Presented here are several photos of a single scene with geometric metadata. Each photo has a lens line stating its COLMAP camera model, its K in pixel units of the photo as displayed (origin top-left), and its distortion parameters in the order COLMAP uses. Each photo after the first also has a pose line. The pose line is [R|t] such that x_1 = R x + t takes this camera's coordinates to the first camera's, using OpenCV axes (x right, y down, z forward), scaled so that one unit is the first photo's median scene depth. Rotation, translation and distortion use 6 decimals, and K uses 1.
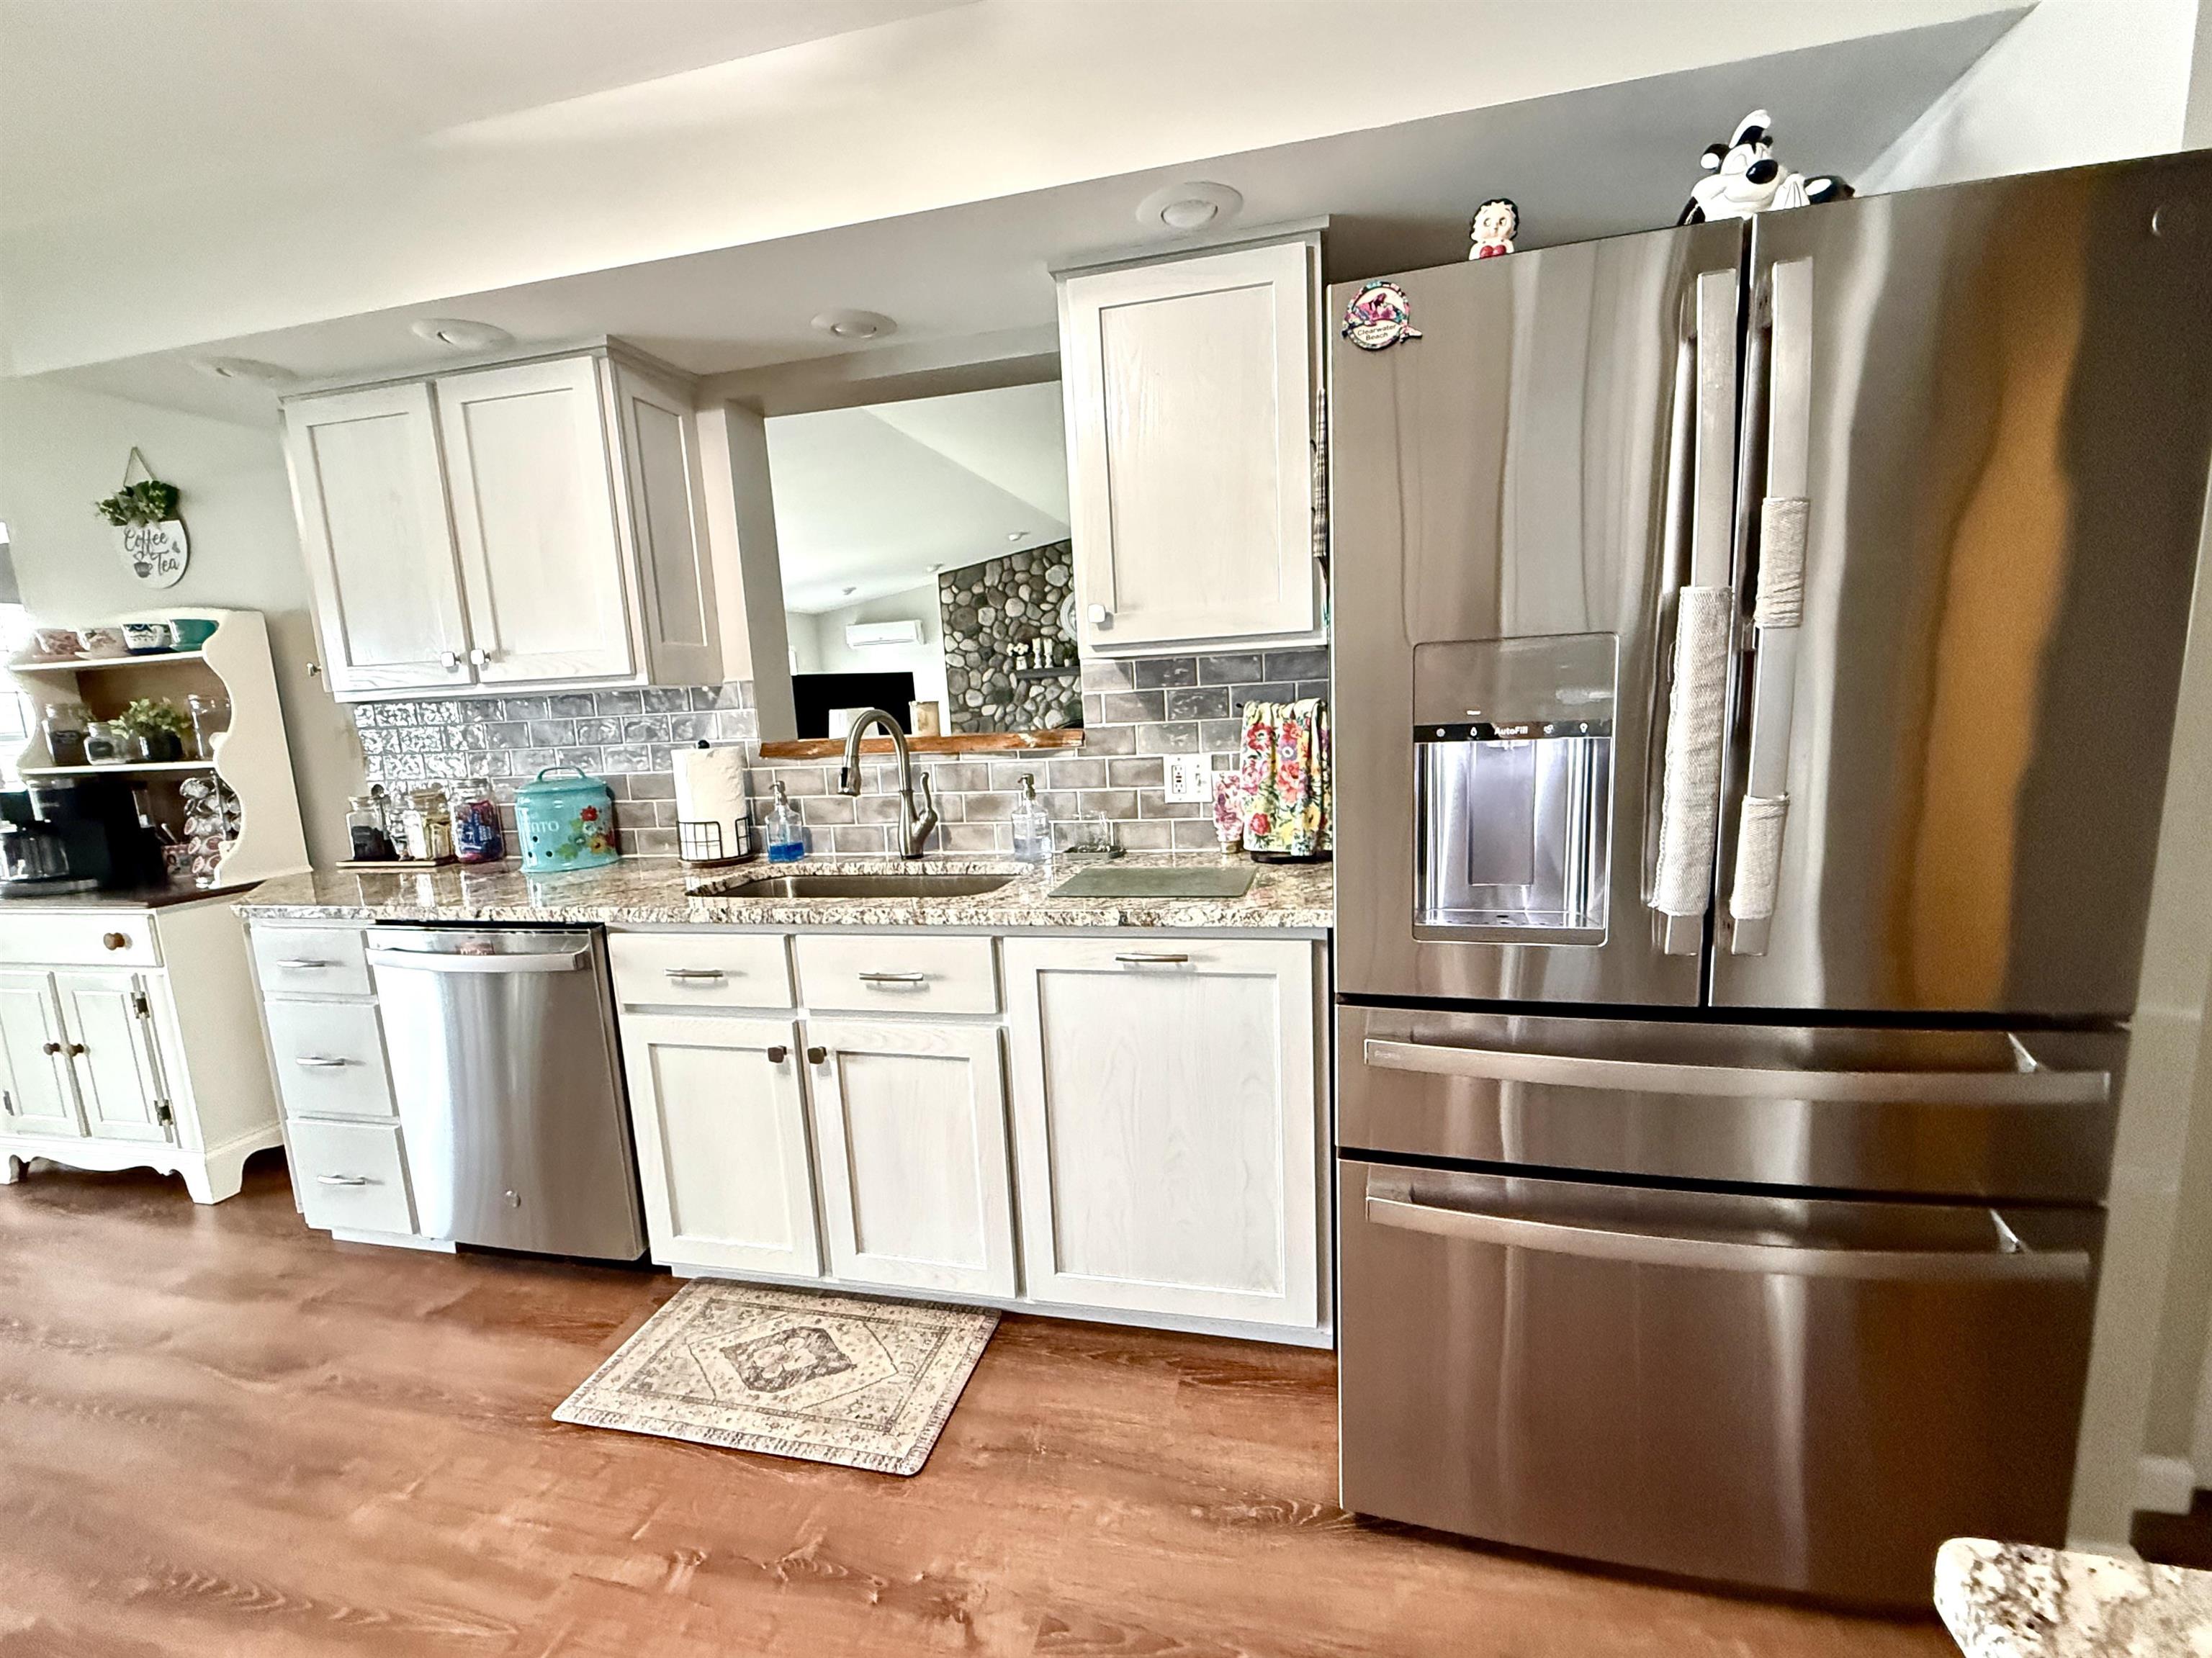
lens RADIAL K [[1020.5, 0, 1014.4], [0, 1020.5, 836.0], [0, 0, 1]] dist [0.000687, 0.000549]
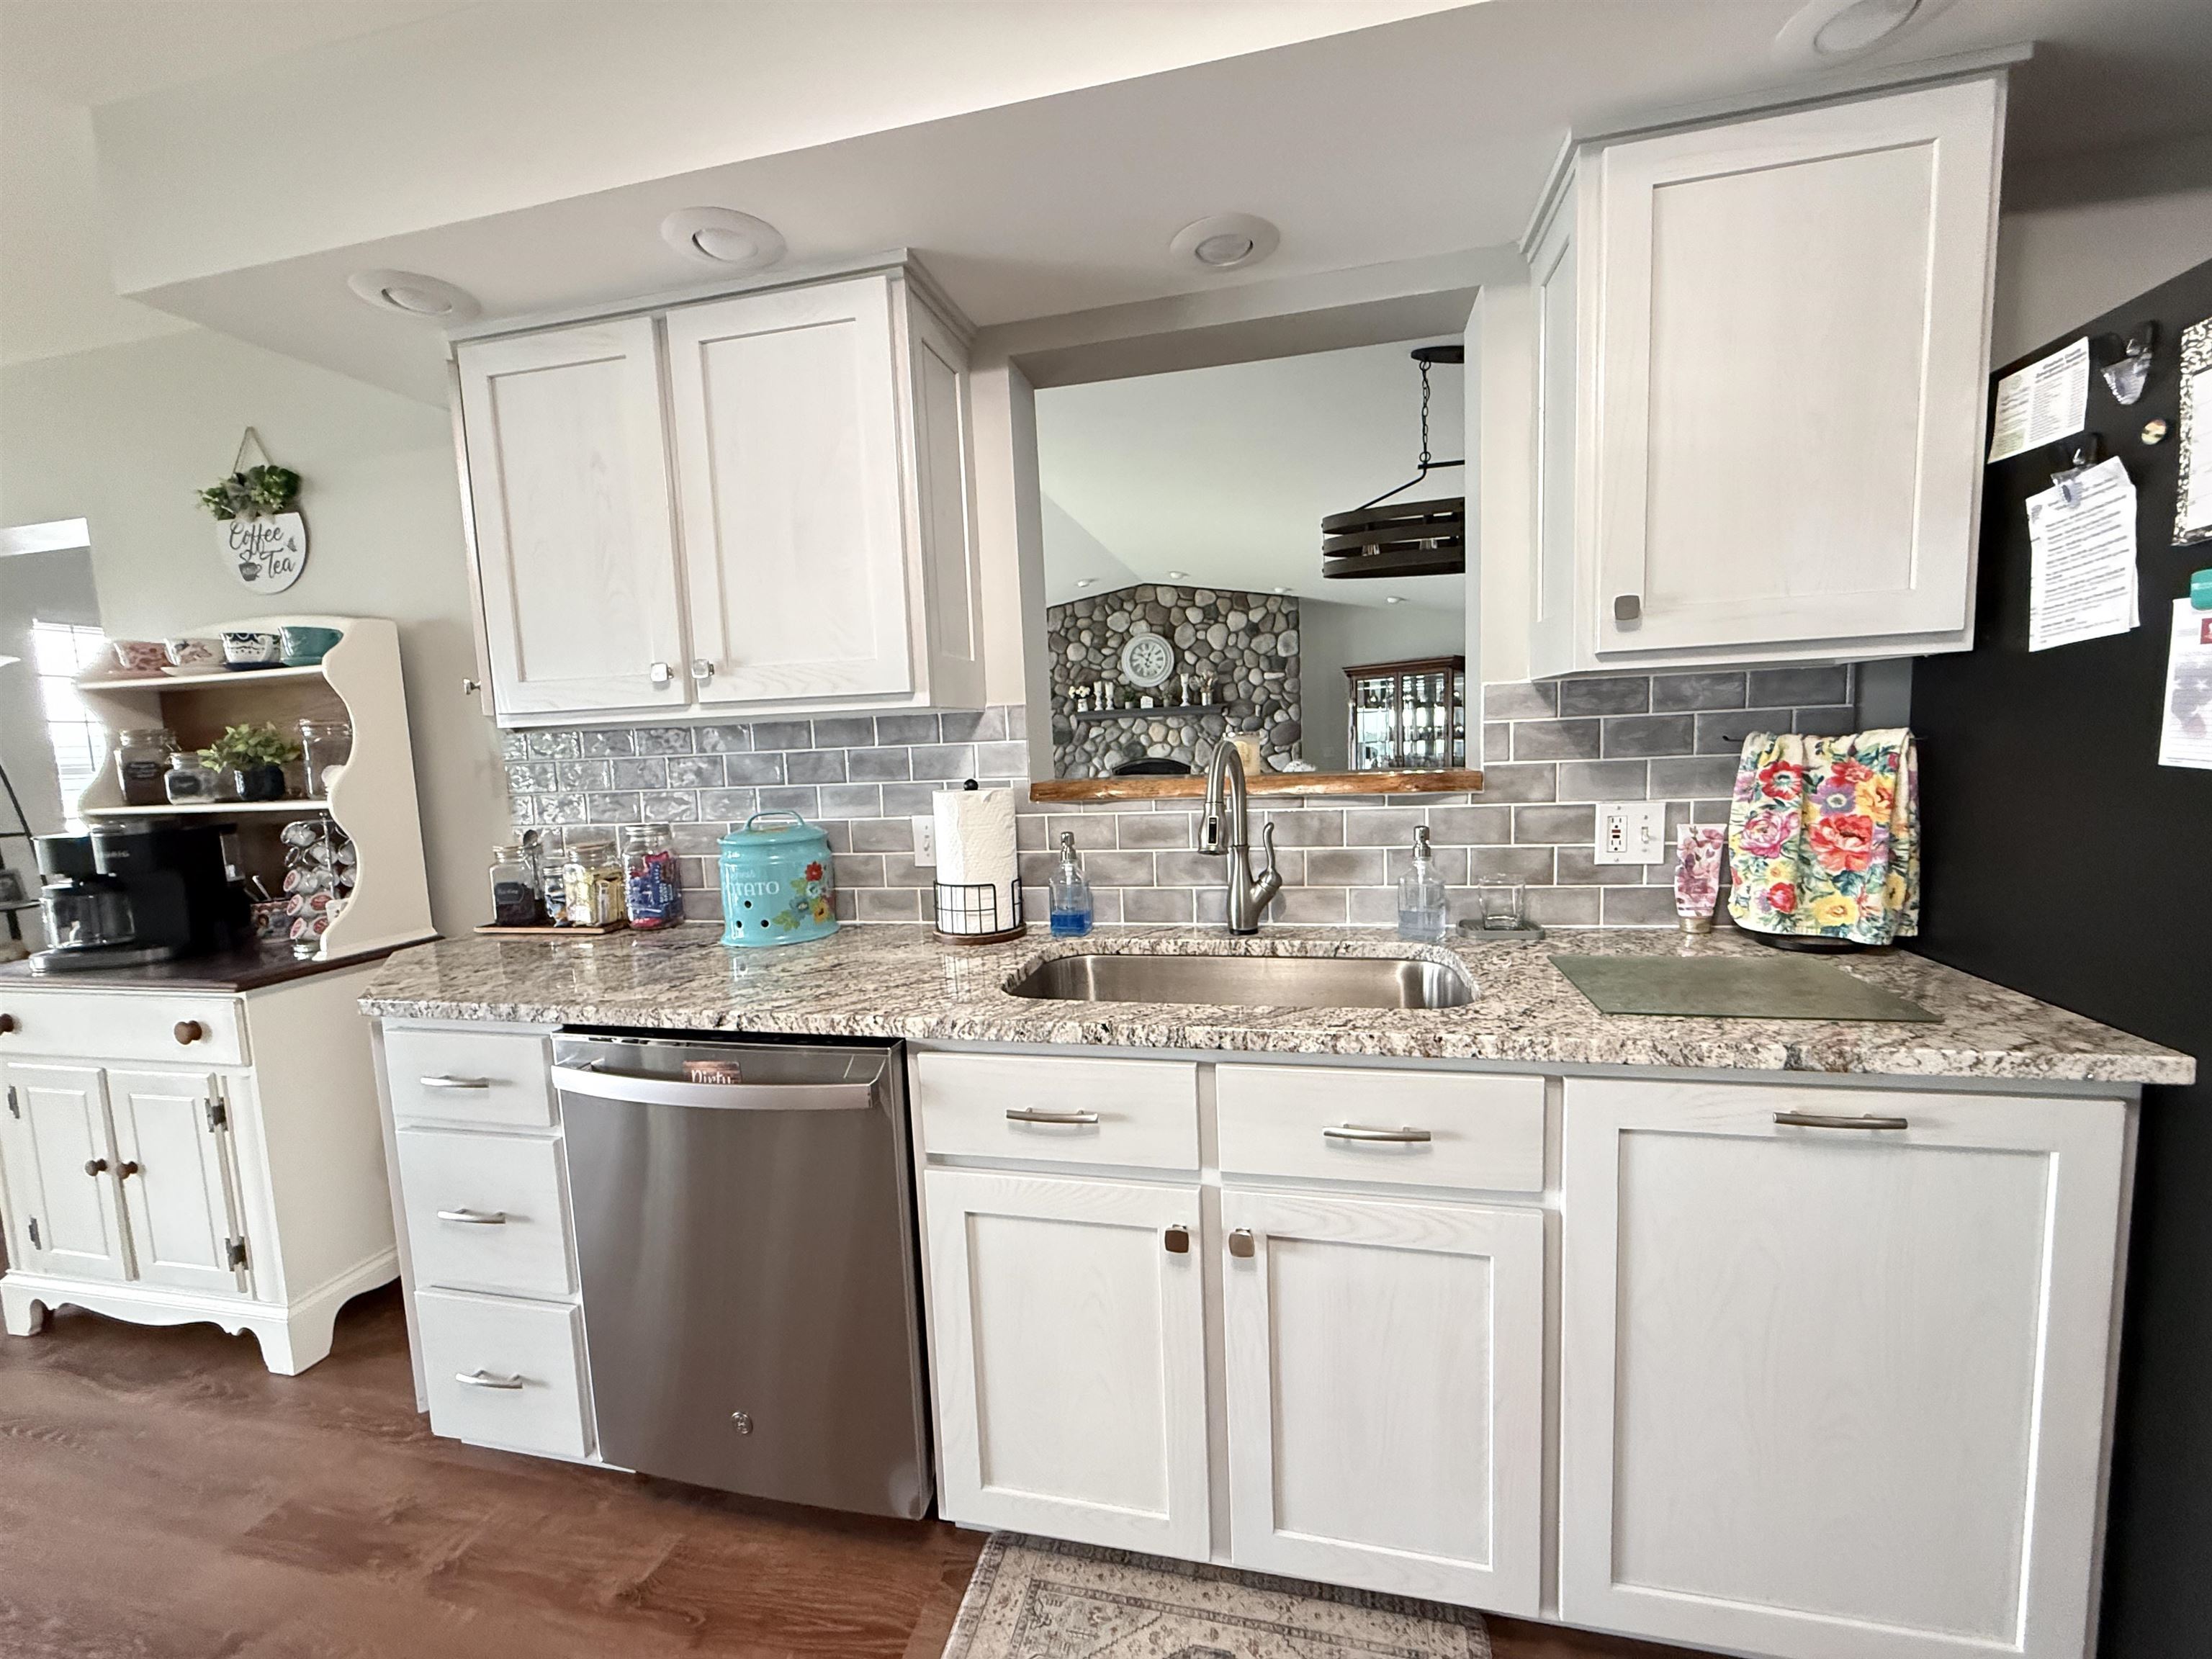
lens RADIAL K [[936.2, 0, 1026.0], [0, 936.2, 802.3], [0, 0, 1]] dist [0.001642, 0.000335]
pose [[0.999850, 0.006163, 0.016167, -0.249878], [-0.005026, 0.997572, -0.069465, -0.024180], [-0.016556, 0.069373, 0.997453, 0.258616]]
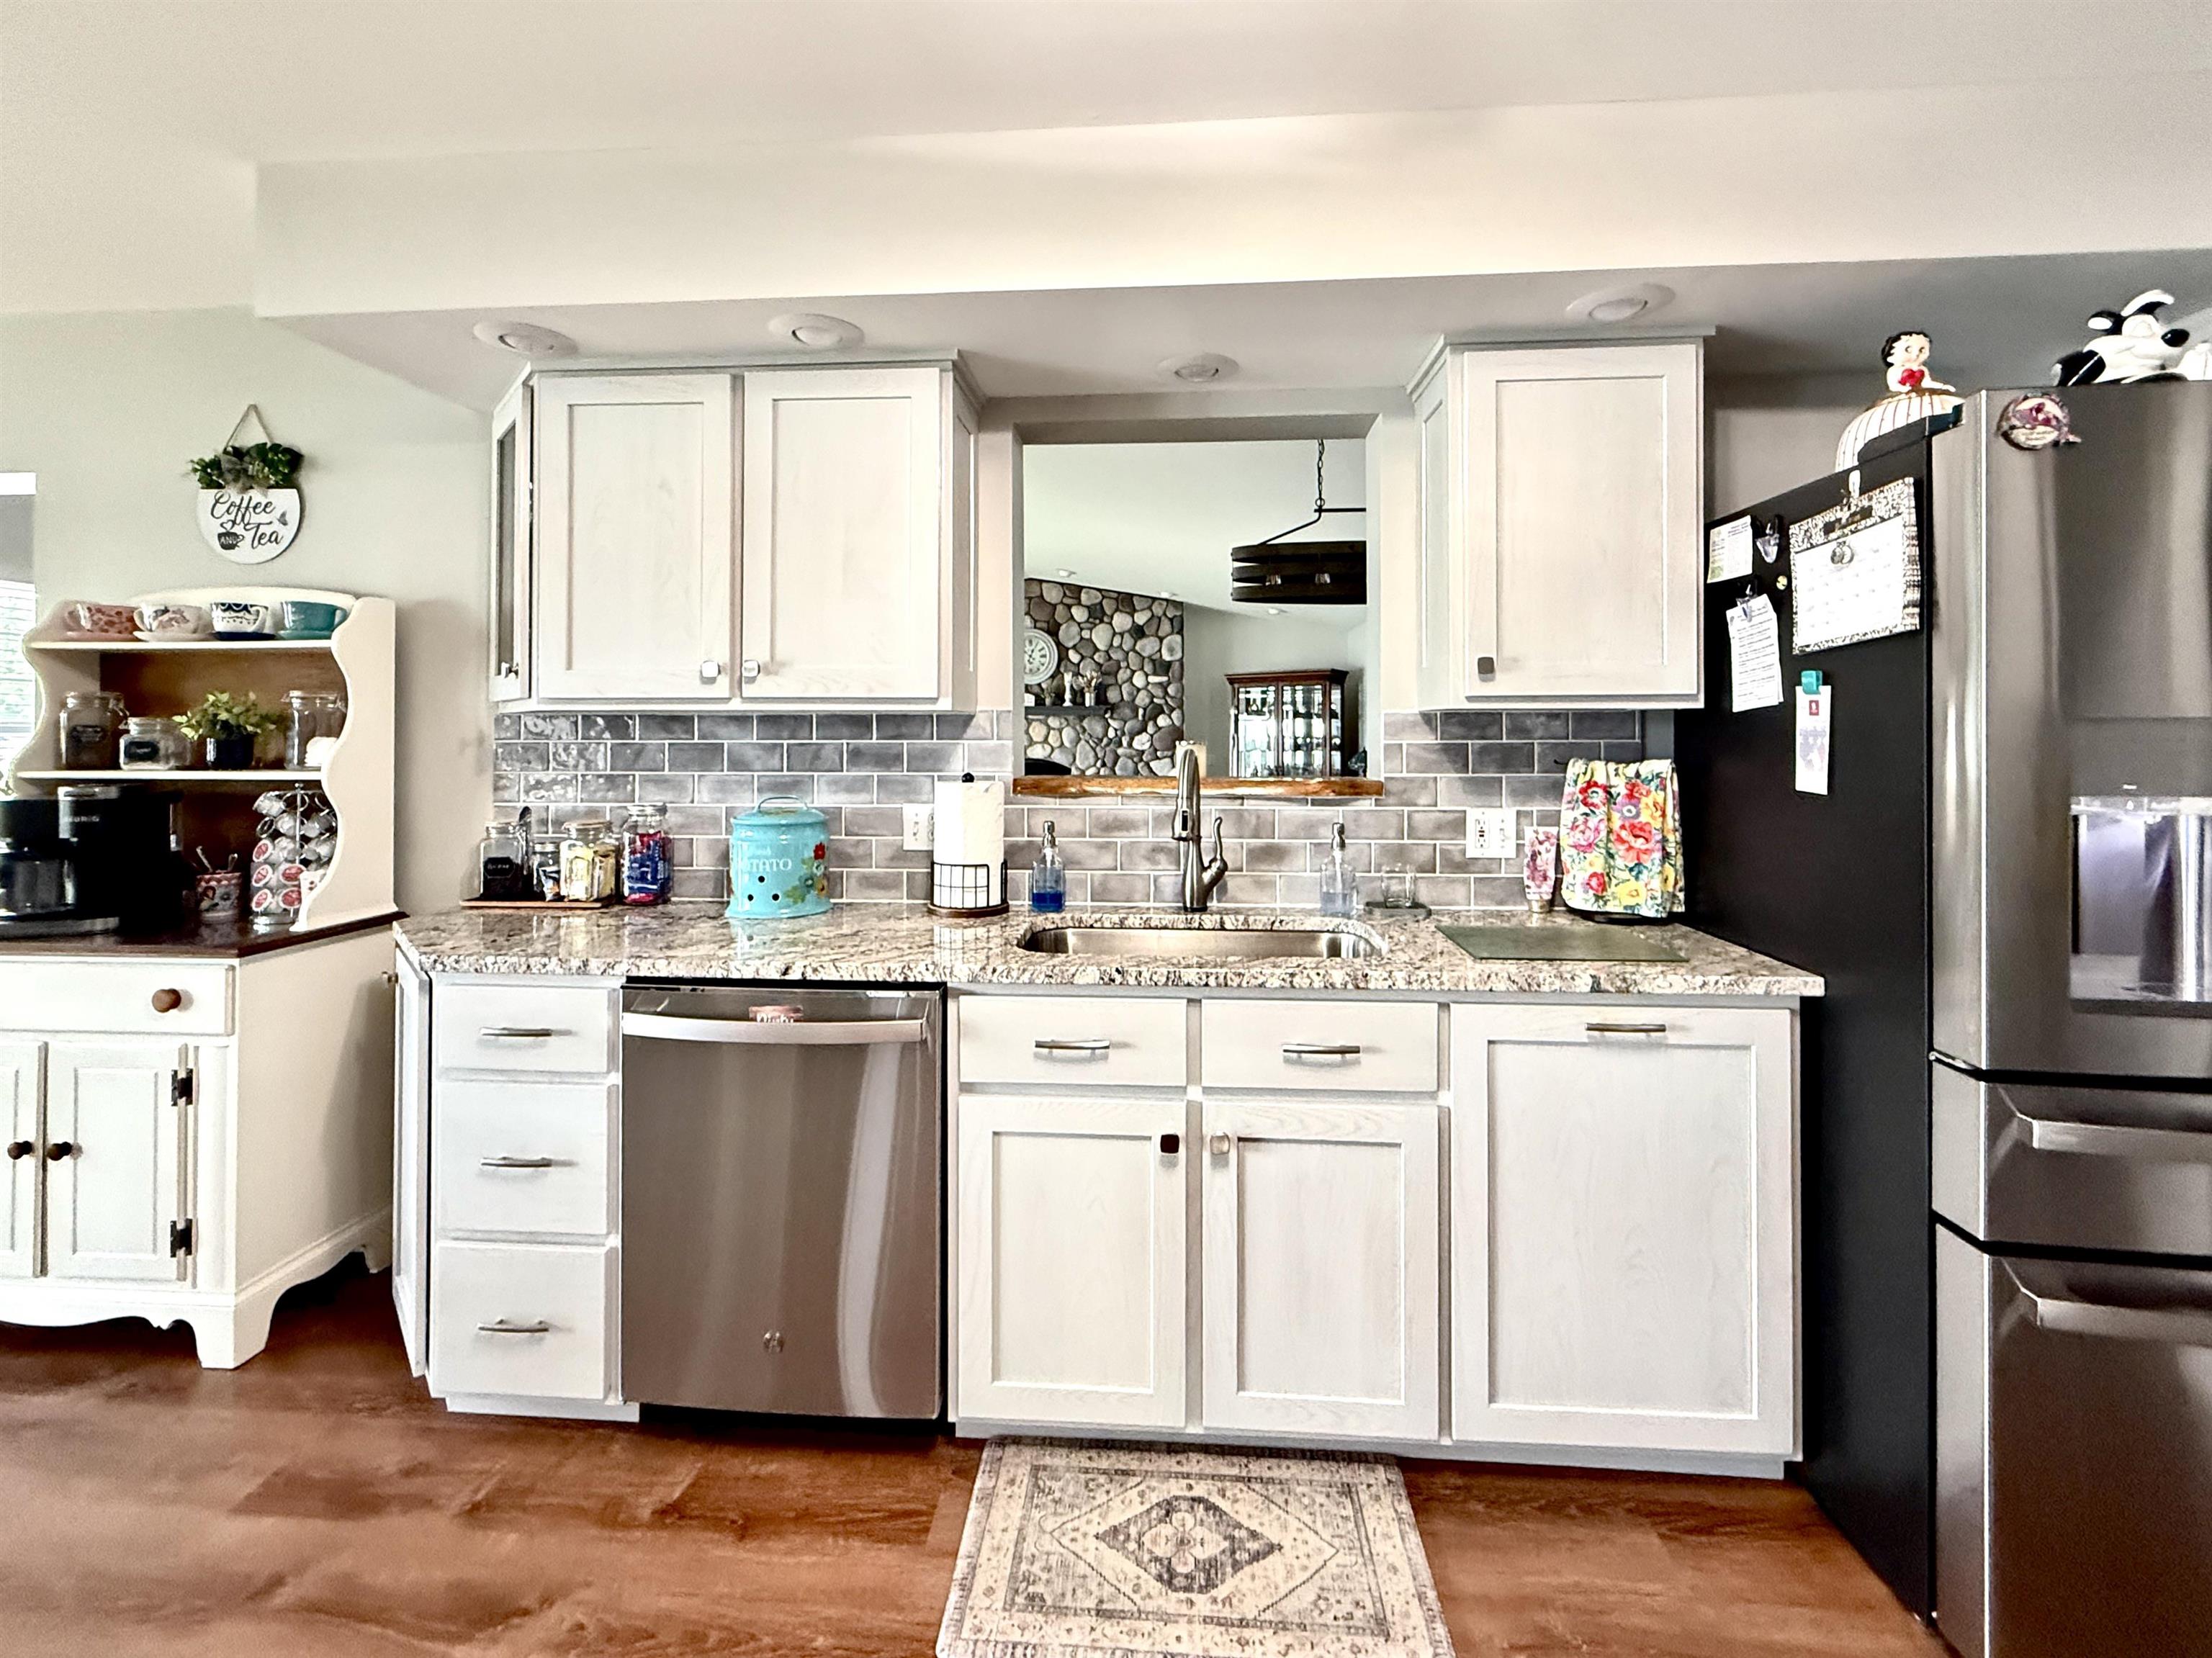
lens RADIAL K [[1049.2, 0, 1038.8], [0, 1049.2, 684.7], [0, 0, 1]] dist [0.000142, 0.000548]
pose [[0.982674, 0.056934, 0.176383, -0.375620], [-0.023556, 0.982299, -0.185835, 0.000774], [-0.183841, 0.178460, 0.966620, 0.068622]]
